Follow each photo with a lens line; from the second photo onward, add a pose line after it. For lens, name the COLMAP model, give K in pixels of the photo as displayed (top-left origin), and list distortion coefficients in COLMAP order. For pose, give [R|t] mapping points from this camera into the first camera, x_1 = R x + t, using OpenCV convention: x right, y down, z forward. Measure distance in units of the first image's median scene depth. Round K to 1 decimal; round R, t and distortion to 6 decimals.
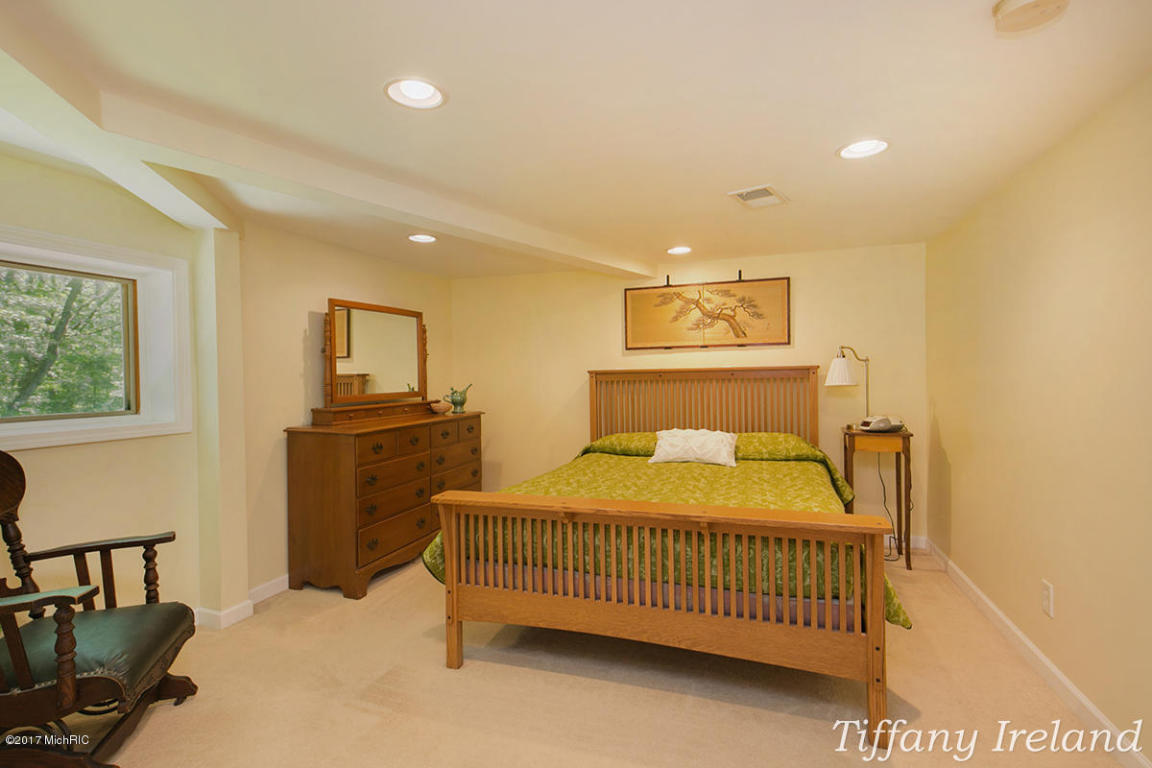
lens RADIAL K [[547.0, 0, 576.0], [0, 547.0, 384.0], [0, 0, 1]] dist [0.001730, 0.000904]
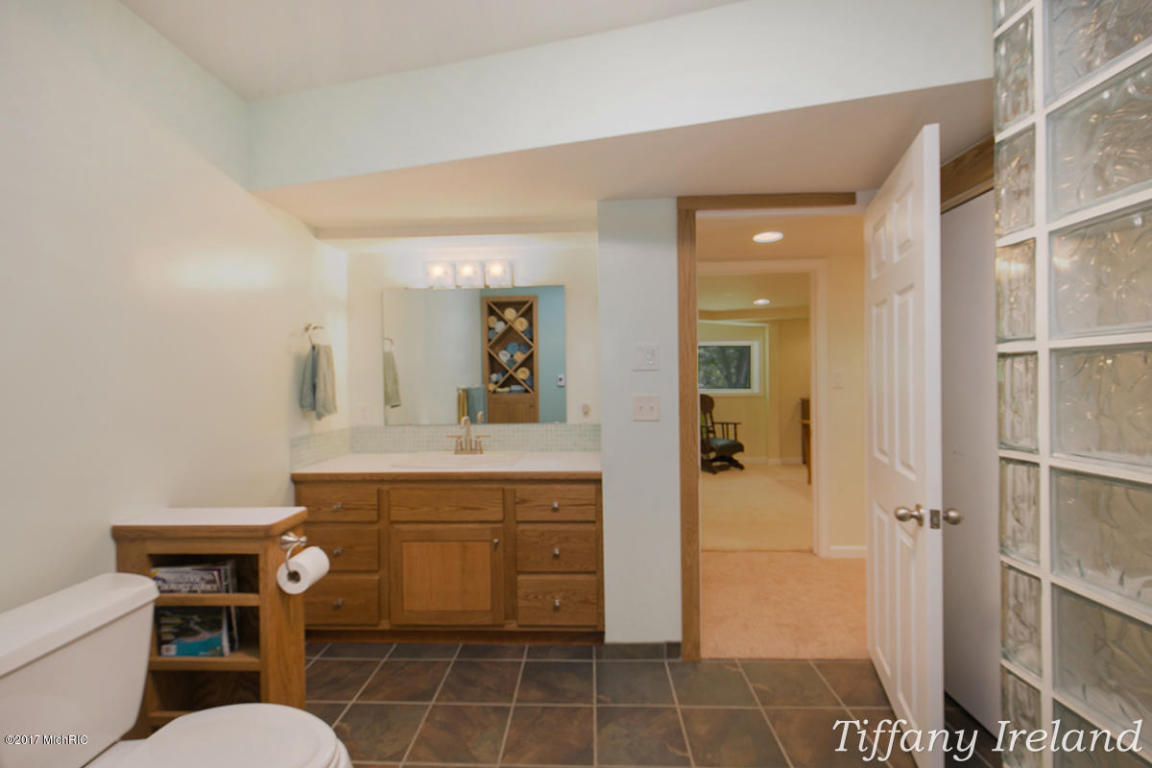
lens RADIAL K [[504.3, 0, 576.0], [0, 504.3, 384.0], [0, 0, 1]] dist [-0.000188, -0.000023]
pose [[0.285666, 0.020300, -0.958114, 1.249733], [-0.006158, 0.999794, 0.019347, -0.018158], [0.958309, 0.000373, 0.285732, -0.566827]]
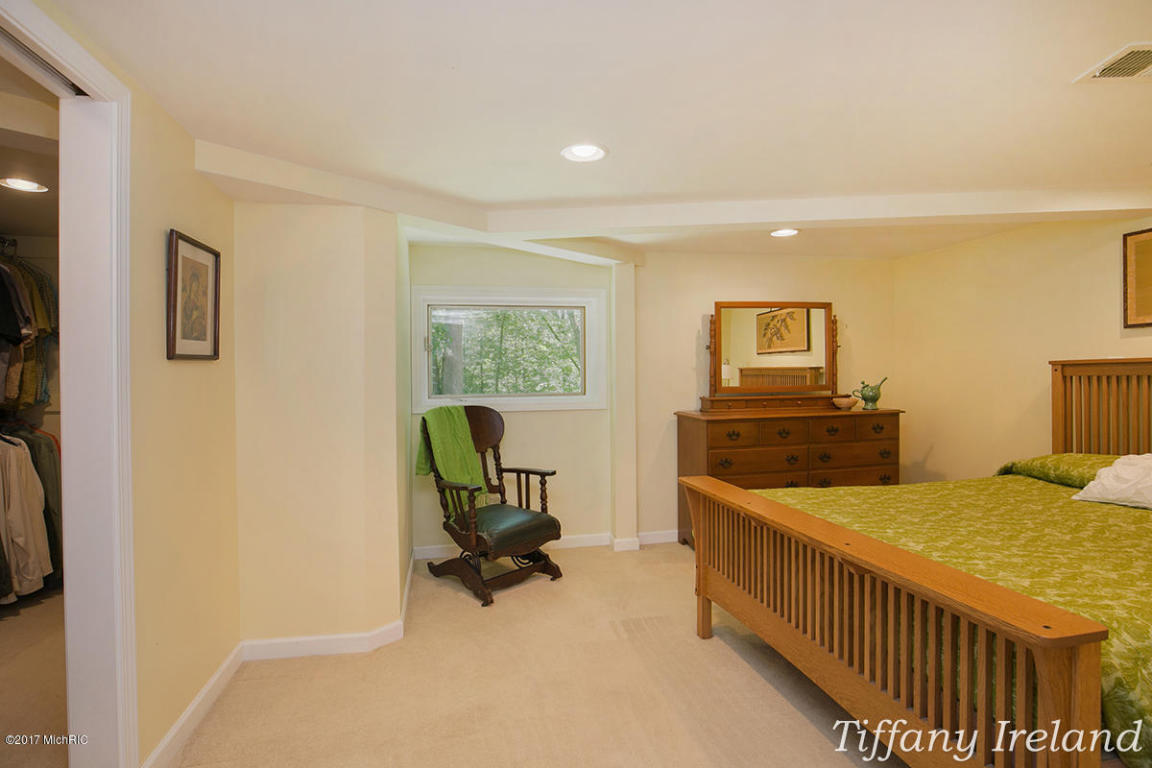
lens RADIAL K [[552.7, 0, 576.0], [0, 552.7, 384.0], [0, 0, 1]] dist [-0.031092, 0.001051]
pose [[0.519886, 0.020952, -0.853979, 0.383995], [-0.008826, 0.999778, 0.019156, -0.003303], [0.854190, -0.002422, 0.519955, 0.146340]]
